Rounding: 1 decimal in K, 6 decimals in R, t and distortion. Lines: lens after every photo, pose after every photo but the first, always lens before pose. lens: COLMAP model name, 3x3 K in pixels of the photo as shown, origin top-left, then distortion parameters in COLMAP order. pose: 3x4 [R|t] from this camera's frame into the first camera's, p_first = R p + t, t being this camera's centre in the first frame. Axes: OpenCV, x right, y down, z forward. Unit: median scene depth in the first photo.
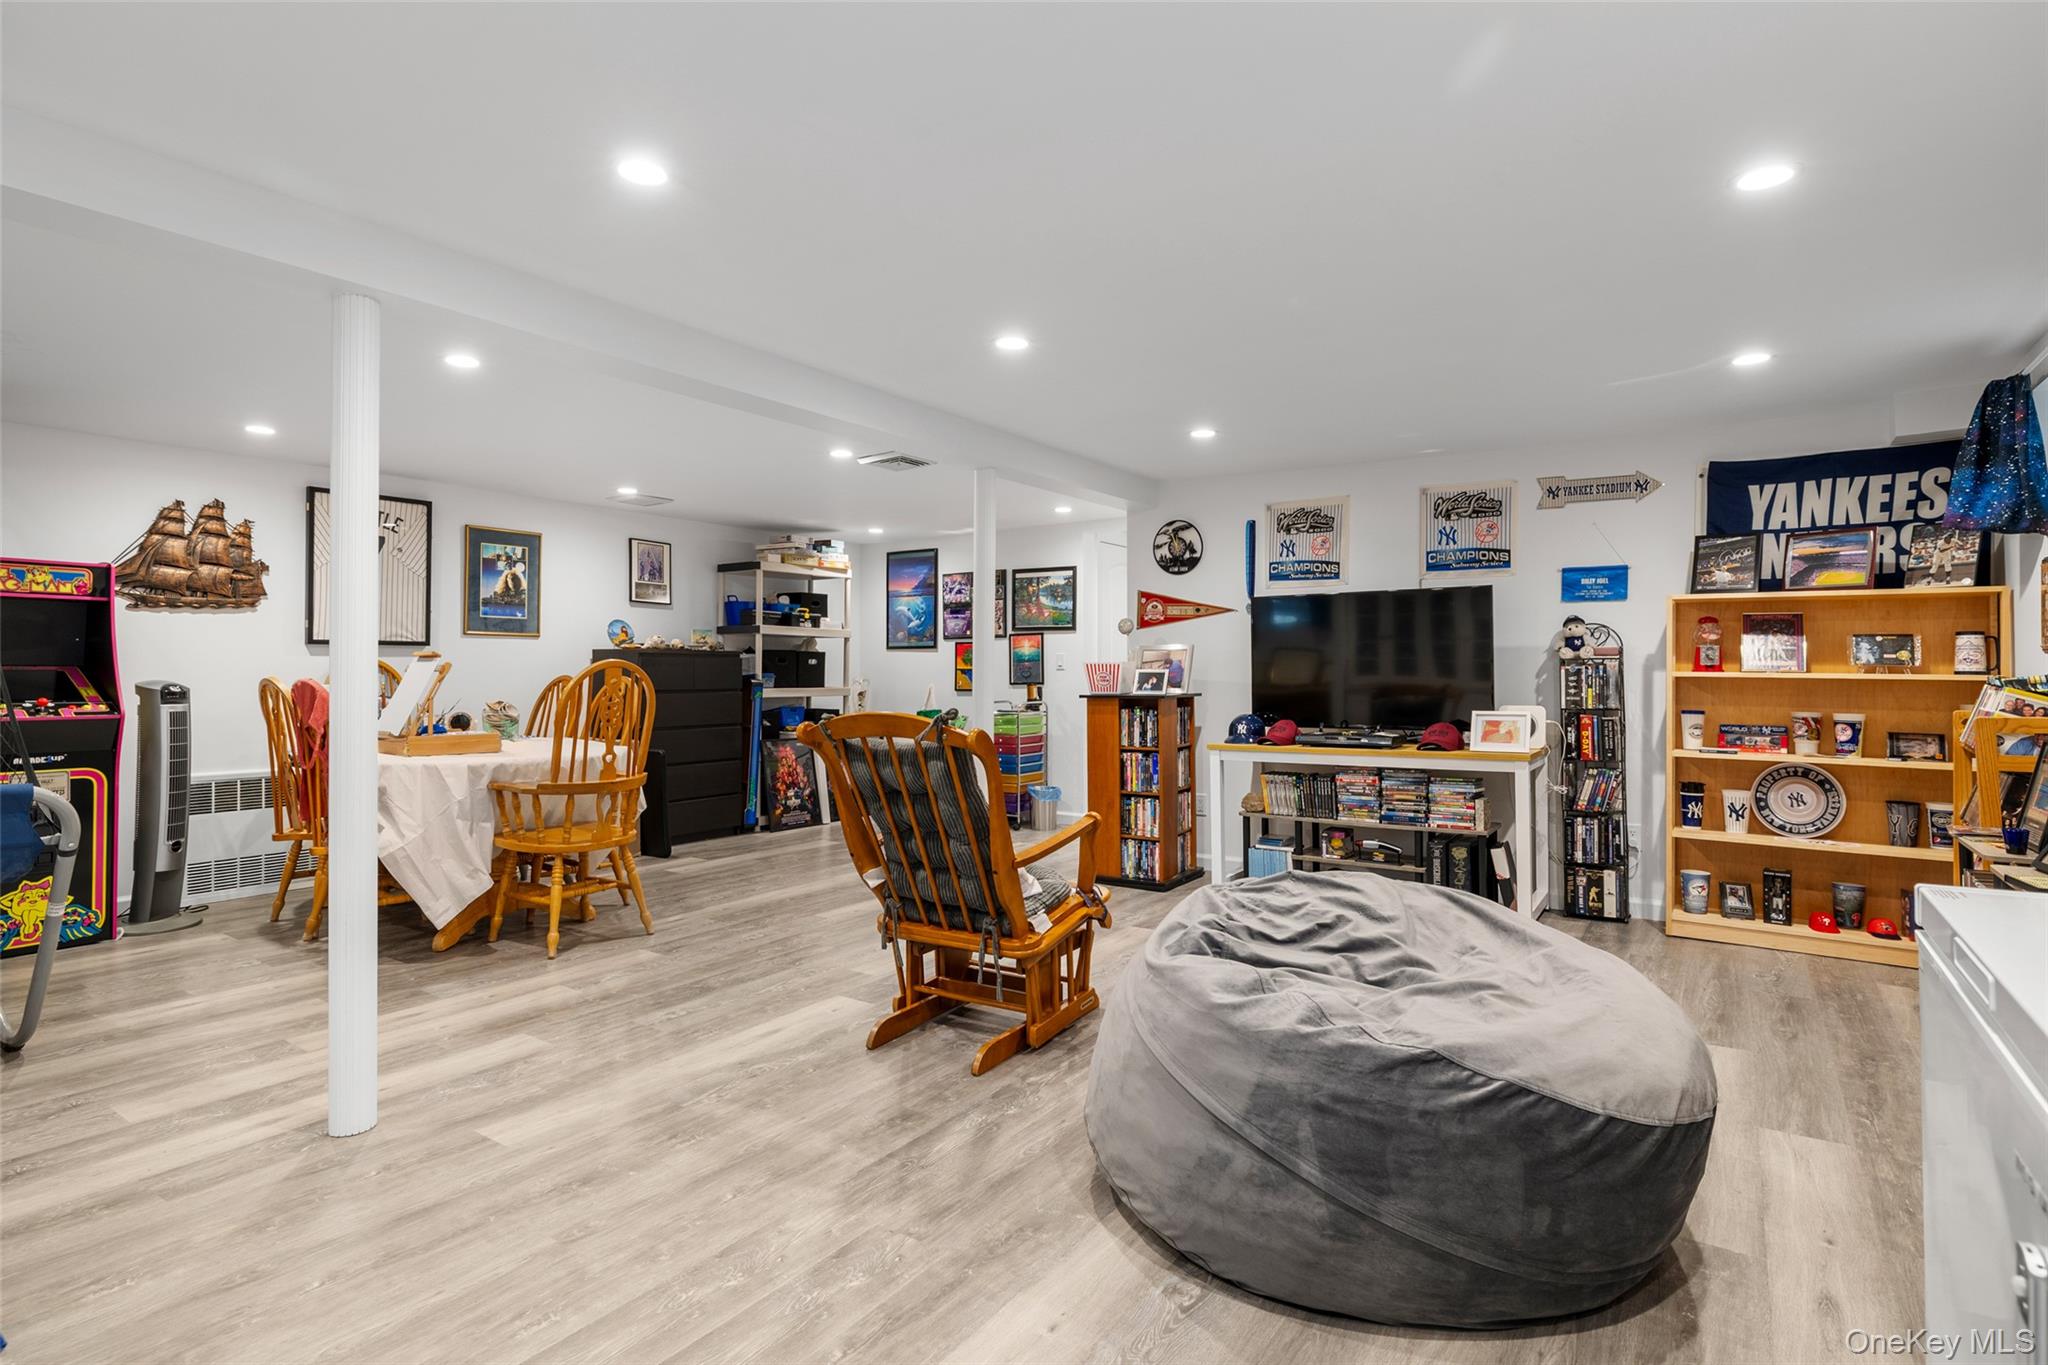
lens RADIAL K [[1063.5, 0, 1024.0], [0, 1063.5, 682.5], [0, 0, 1]] dist [0.002137, 0.000023]
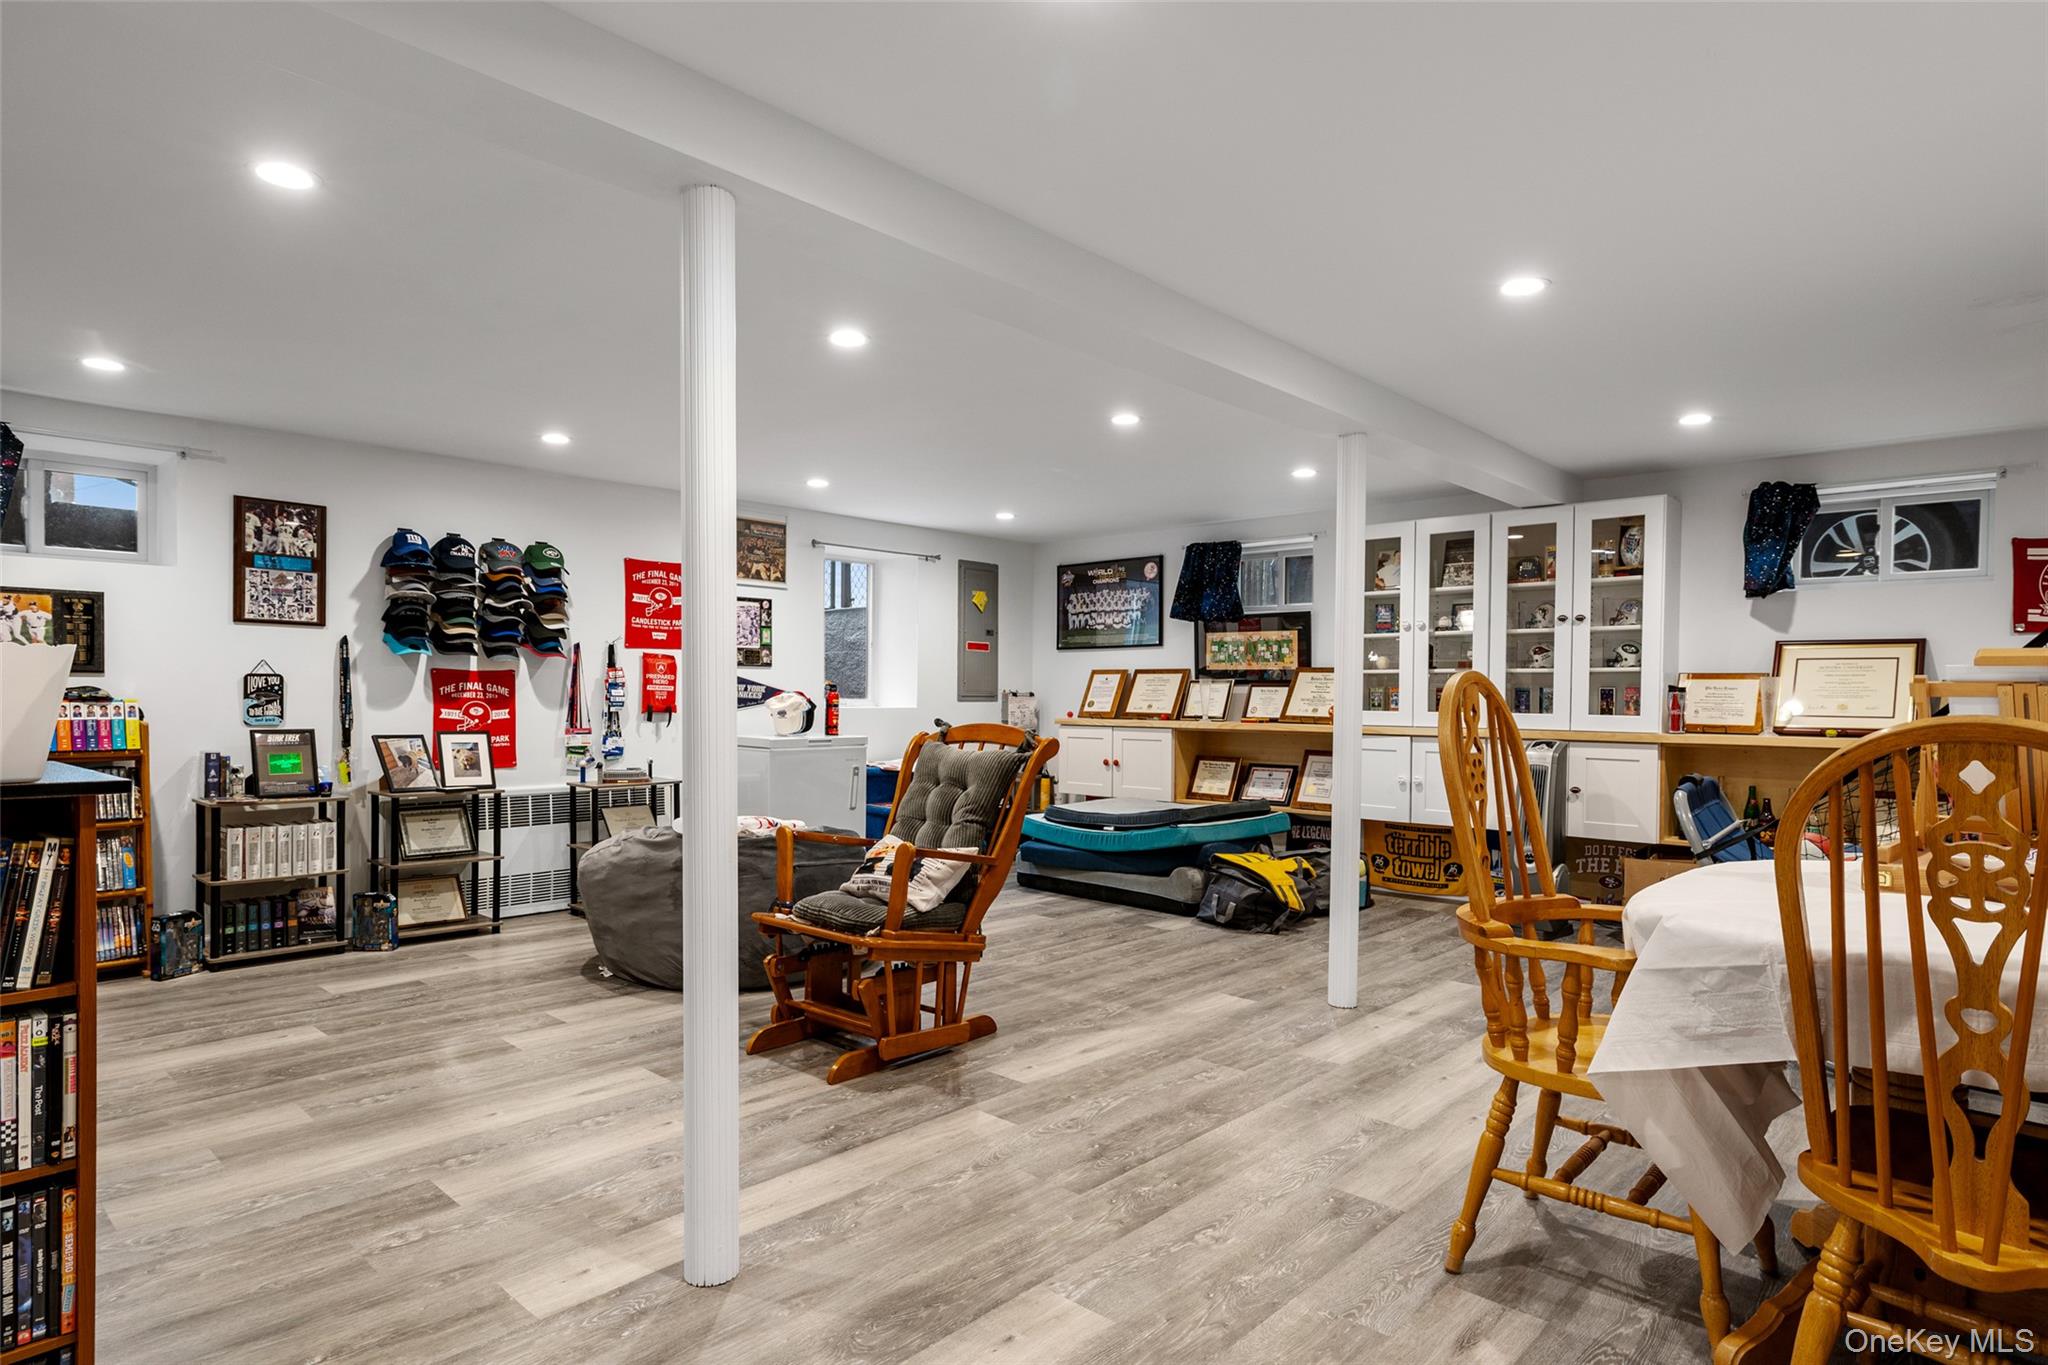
lens RADIAL K [[1137.7, 0, 1024.0], [0, 1137.7, 682.5], [0, 0, 1]] dist [-0.001735, -0.001082]
pose [[-0.990396, -0.005837, 0.138135, -0.398408], [-0.005752, 0.999983, 0.001015, -0.026682], [-0.138139, 0.000210, -0.990413, 2.558625]]
